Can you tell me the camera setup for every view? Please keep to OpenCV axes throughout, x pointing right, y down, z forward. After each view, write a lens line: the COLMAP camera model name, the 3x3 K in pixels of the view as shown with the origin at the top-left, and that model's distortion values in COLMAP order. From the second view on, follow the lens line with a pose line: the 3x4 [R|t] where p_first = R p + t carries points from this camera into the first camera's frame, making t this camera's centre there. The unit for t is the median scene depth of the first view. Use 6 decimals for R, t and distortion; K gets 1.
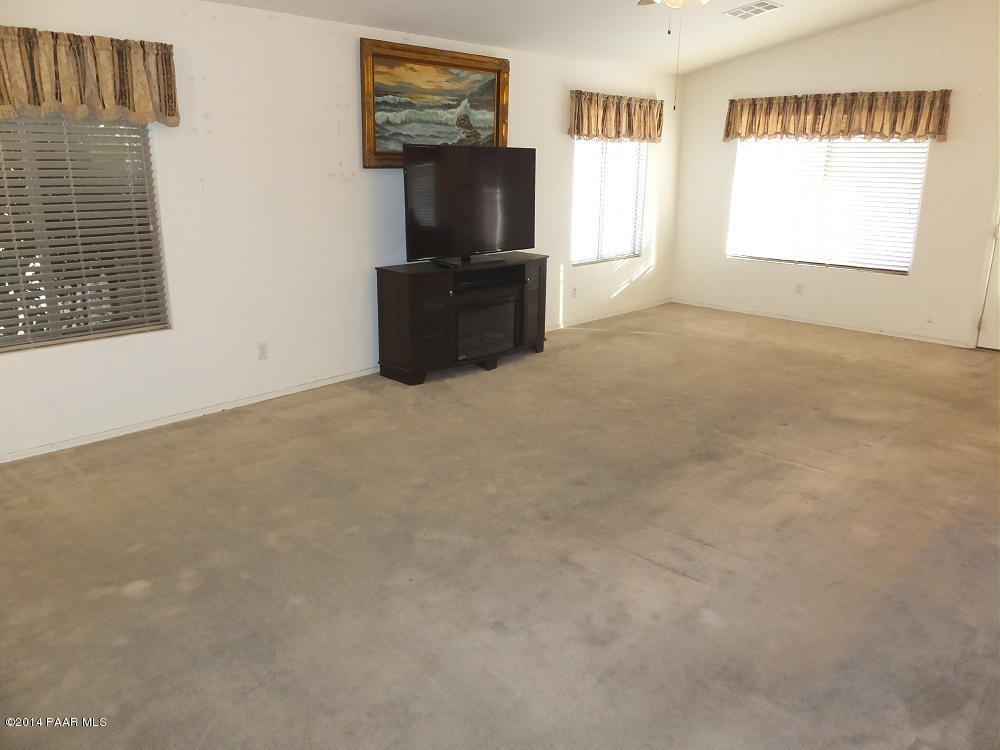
lens RADIAL K [[759.9, 0, 506.7], [0, 759.9, 365.7], [0, 0, 1]] dist [0.002999, 0.004594]
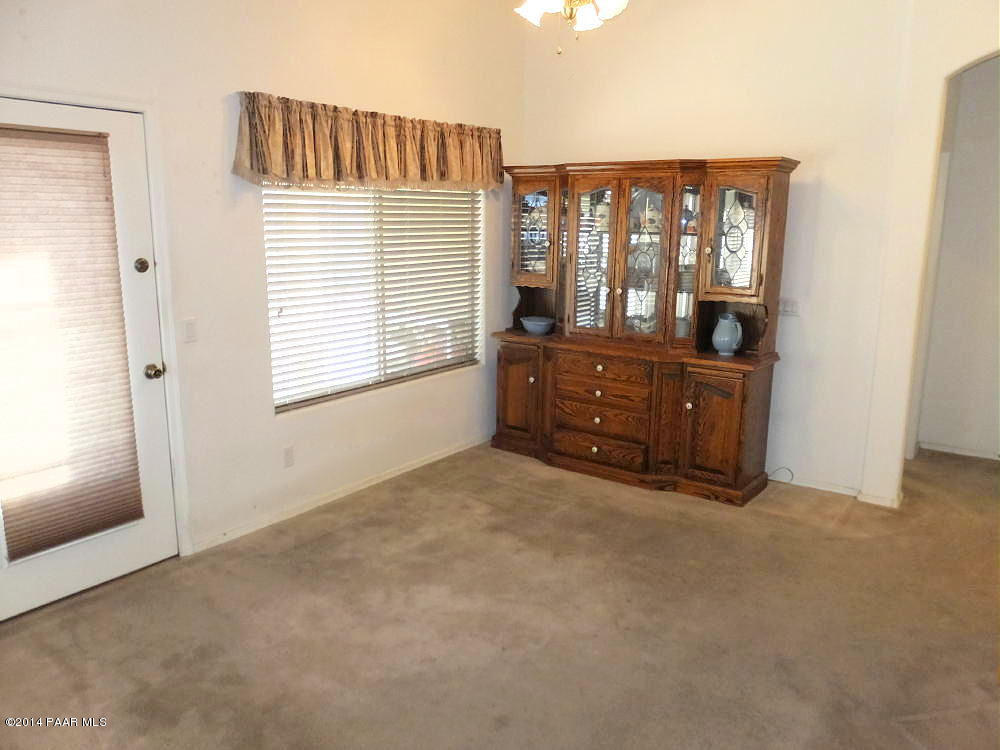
lens RADIAL K [[759.9, 0, 500.4], [0, 759.9, 374.5], [0, 0, 1]] dist [0.002999, 0.004594]
pose [[-0.128113, -0.217601, 0.967593, -0.183621], [0.257058, 0.935005, 0.244308, -0.151121], [-0.957866, 0.280027, -0.063850, 0.526933]]
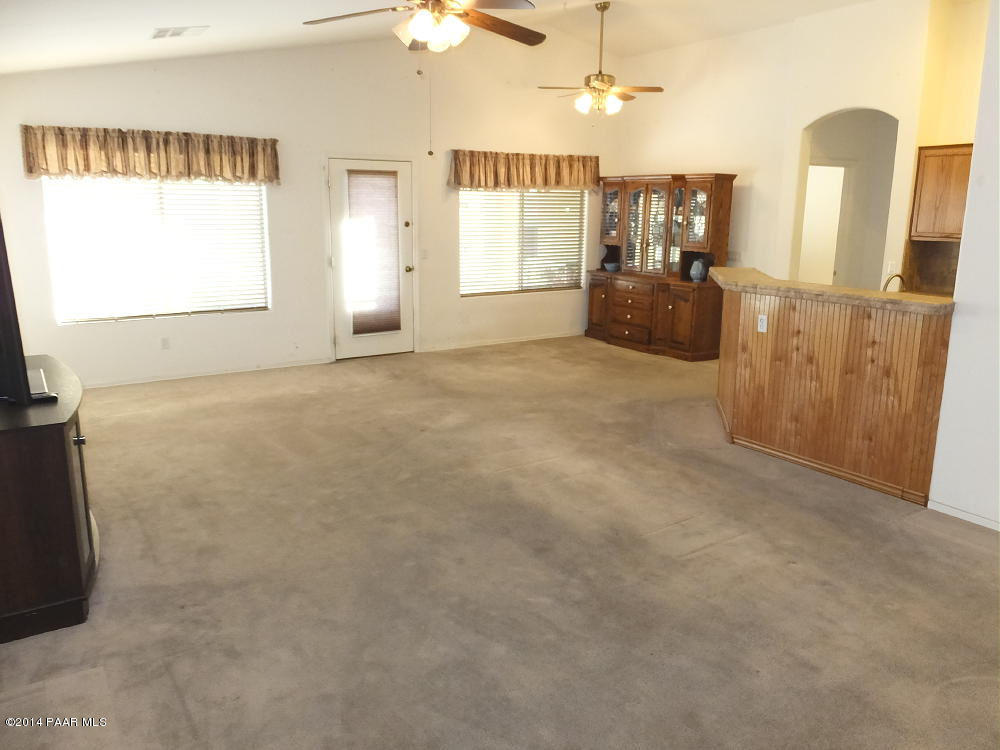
lens RADIAL K [[759.9, 0, 507.4], [0, 759.9, 382.0], [0, 0, 1]] dist [0.002999, 0.004594]
pose [[0.217192, -0.233725, 0.947734, -0.434779], [0.253997, 0.950997, 0.176322, -0.127350], [-0.942504, 0.202426, 0.265915, 0.429968]]
